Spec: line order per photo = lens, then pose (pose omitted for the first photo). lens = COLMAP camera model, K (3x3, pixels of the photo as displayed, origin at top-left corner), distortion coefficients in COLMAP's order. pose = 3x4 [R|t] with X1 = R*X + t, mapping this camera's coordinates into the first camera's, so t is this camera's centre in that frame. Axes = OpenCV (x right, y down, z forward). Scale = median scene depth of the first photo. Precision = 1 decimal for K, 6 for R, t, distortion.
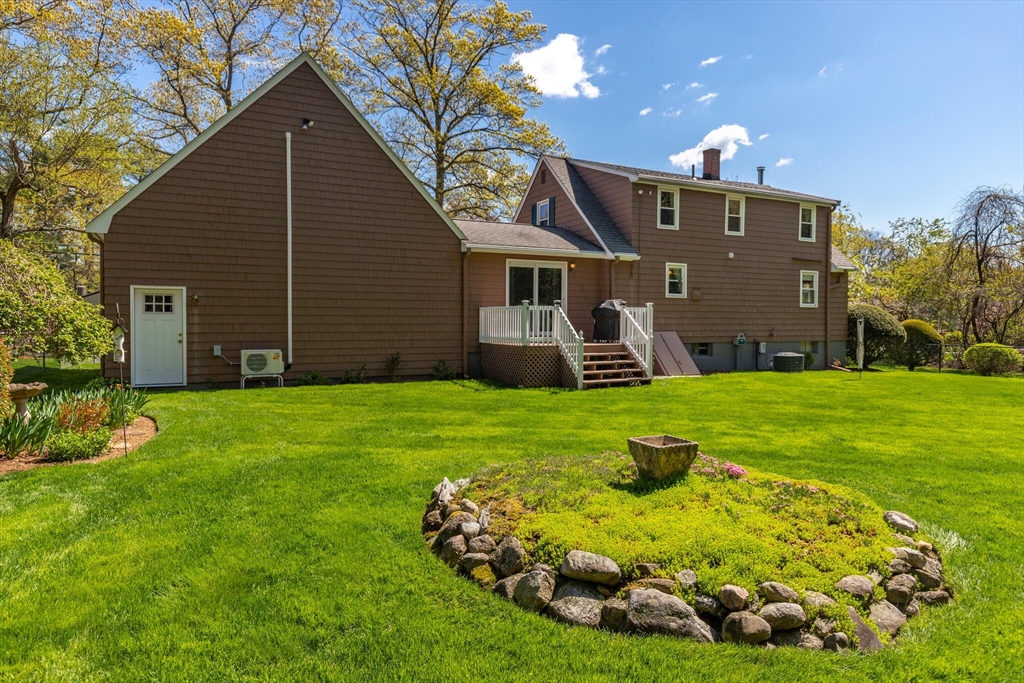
lens RADIAL K [[664.8, 0, 512.0], [0, 664.8, 341.5], [0, 0, 1]] dist [0.001255, 0.000055]
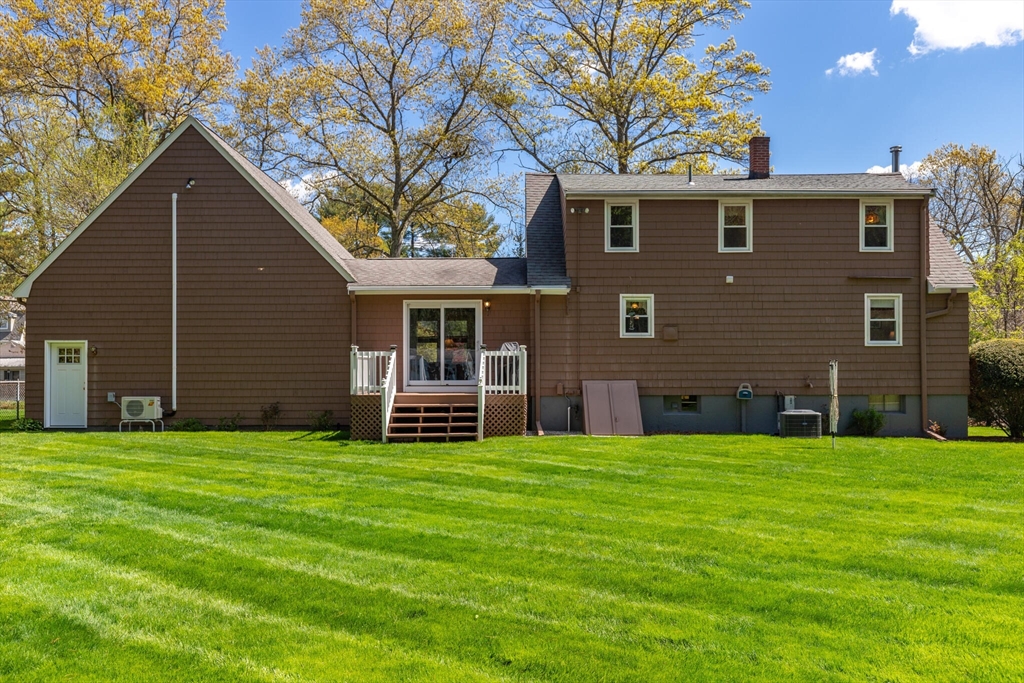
lens RADIAL K [[839.5, 0, 512.2], [0, 839.5, 370.3], [0, 0, 1]] dist [-0.000112, 0.002154]
pose [[0.886574, -0.007847, -0.462520, 0.628746], [-0.008305, 0.999425, -0.032876, 0.007450], [0.462512, 0.032988, 0.885999, 0.054321]]
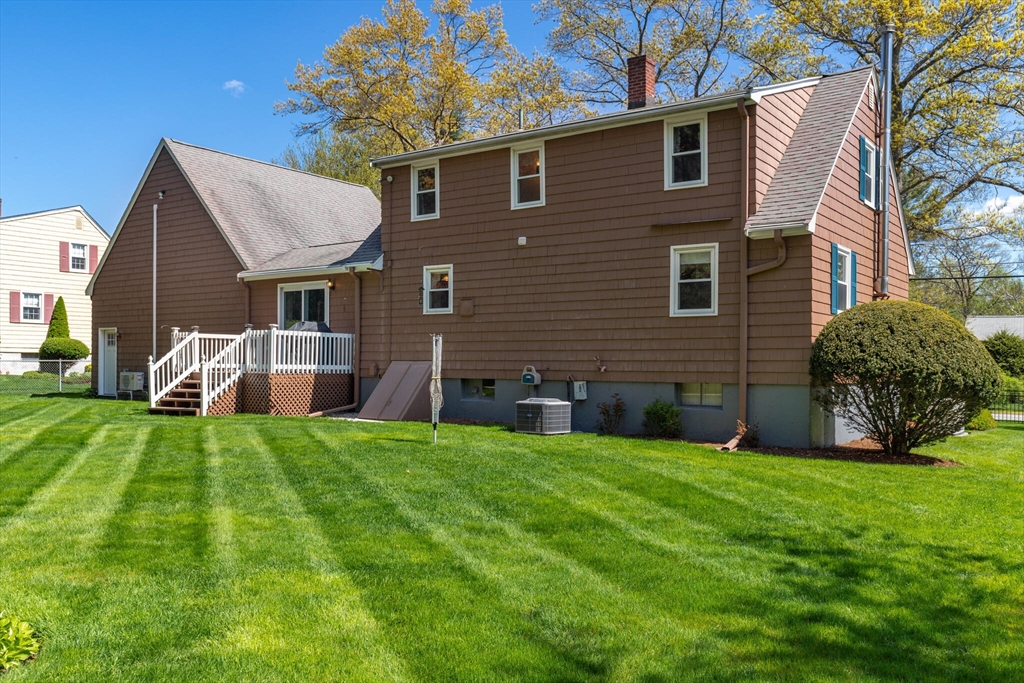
lens RADIAL K [[857.8, 0, 511.2], [0, 857.8, 375.3], [0, 0, 1]] dist [-0.000255, -0.000224]
pose [[0.450564, 0.010365, -0.892684, 1.200039], [-0.032392, 0.999464, -0.004745, 0.001708], [0.892156, 0.031054, 0.450659, 0.719785]]
